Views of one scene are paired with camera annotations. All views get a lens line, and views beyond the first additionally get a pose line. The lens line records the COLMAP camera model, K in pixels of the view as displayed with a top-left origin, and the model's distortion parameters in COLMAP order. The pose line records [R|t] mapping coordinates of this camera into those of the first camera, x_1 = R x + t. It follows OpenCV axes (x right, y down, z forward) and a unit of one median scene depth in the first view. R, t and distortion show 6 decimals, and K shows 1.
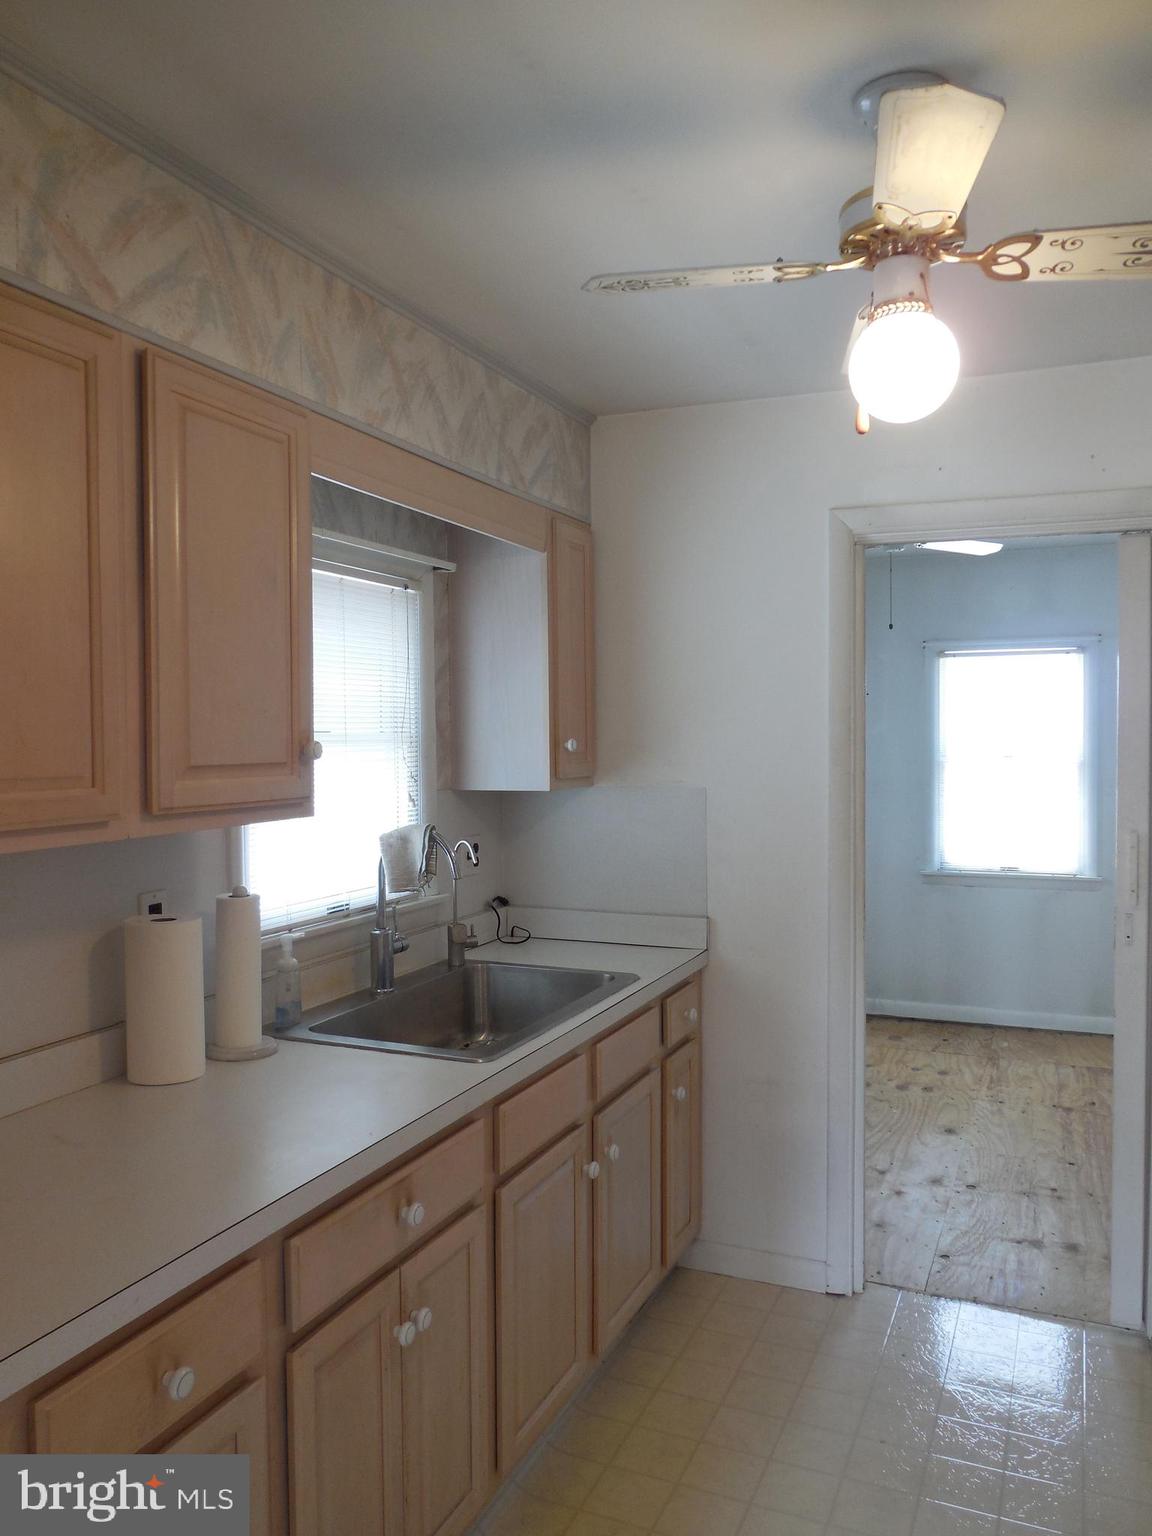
lens RADIAL K [[1163.2, 0, 576.0], [0, 1163.2, 768.0], [0, 0, 1]] dist [-0.019068, 0.006668]
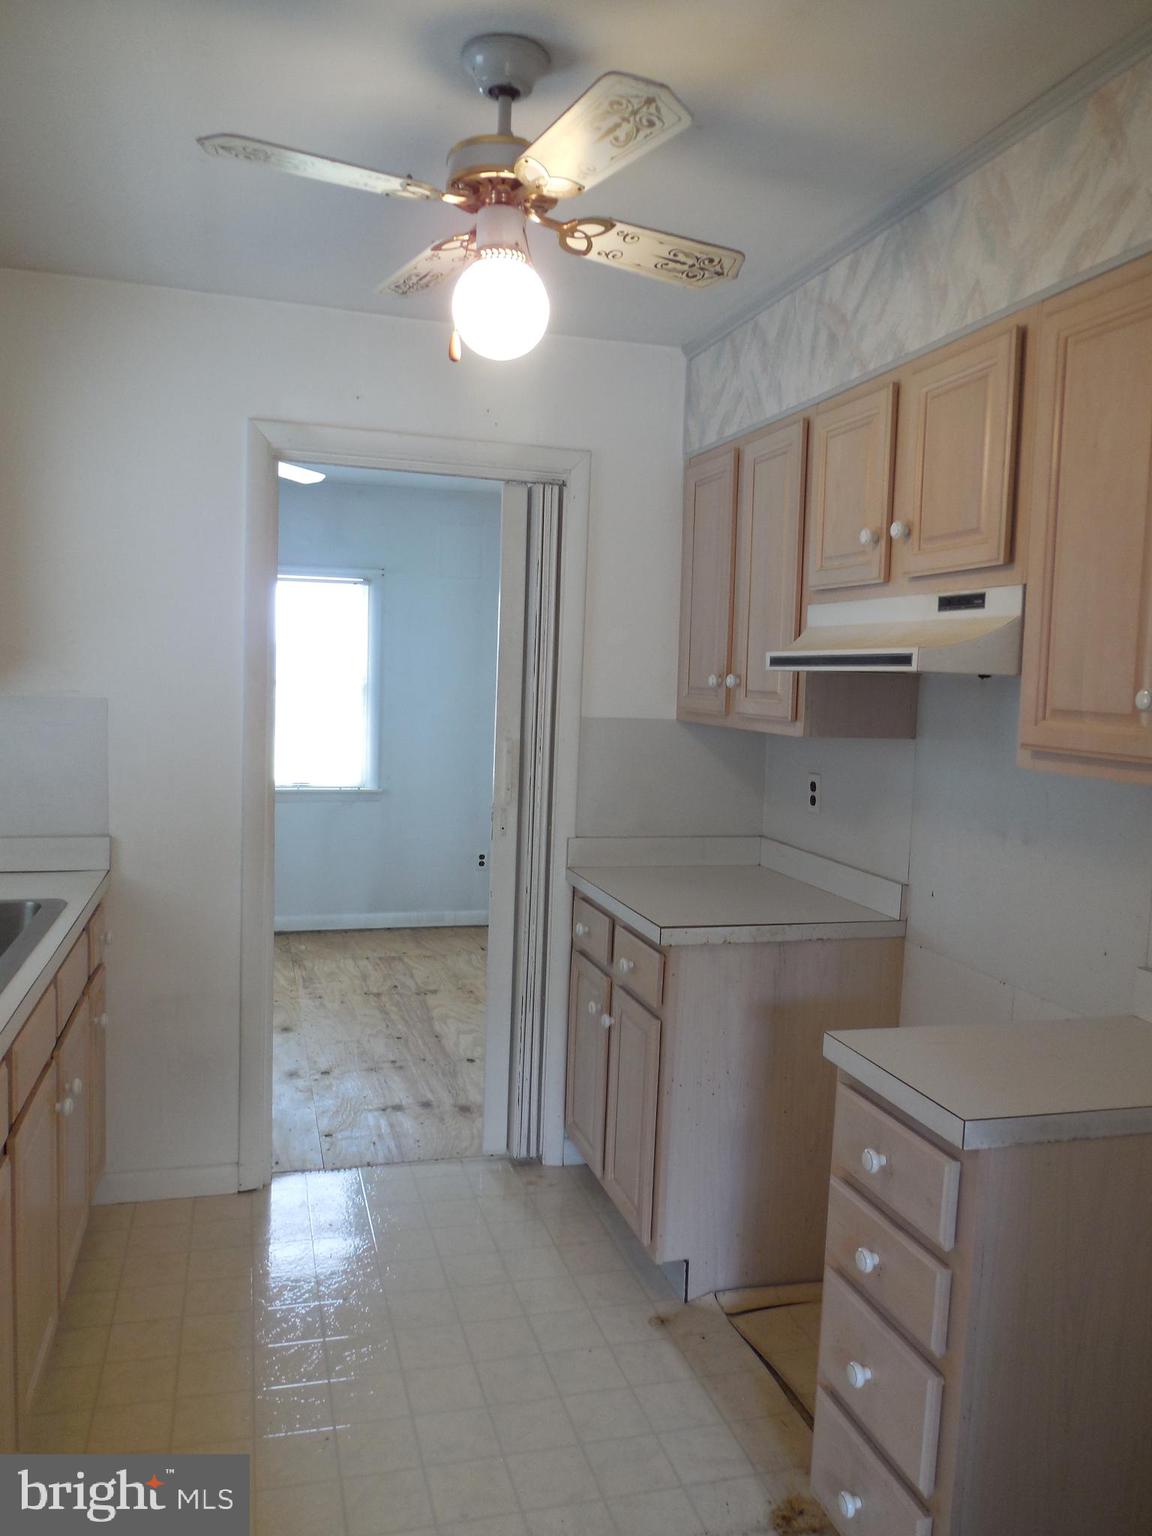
lens RADIAL K [[1163.2, 0, 576.0], [0, 1163.2, 768.0], [0, 0, 1]] dist [-0.019068, 0.006668]
pose [[0.767195, -0.021946, 0.641038, -0.171461], [-0.017117, 0.998358, 0.054665, 0.014109], [-0.641185, -0.052911, 0.765560, 0.035459]]
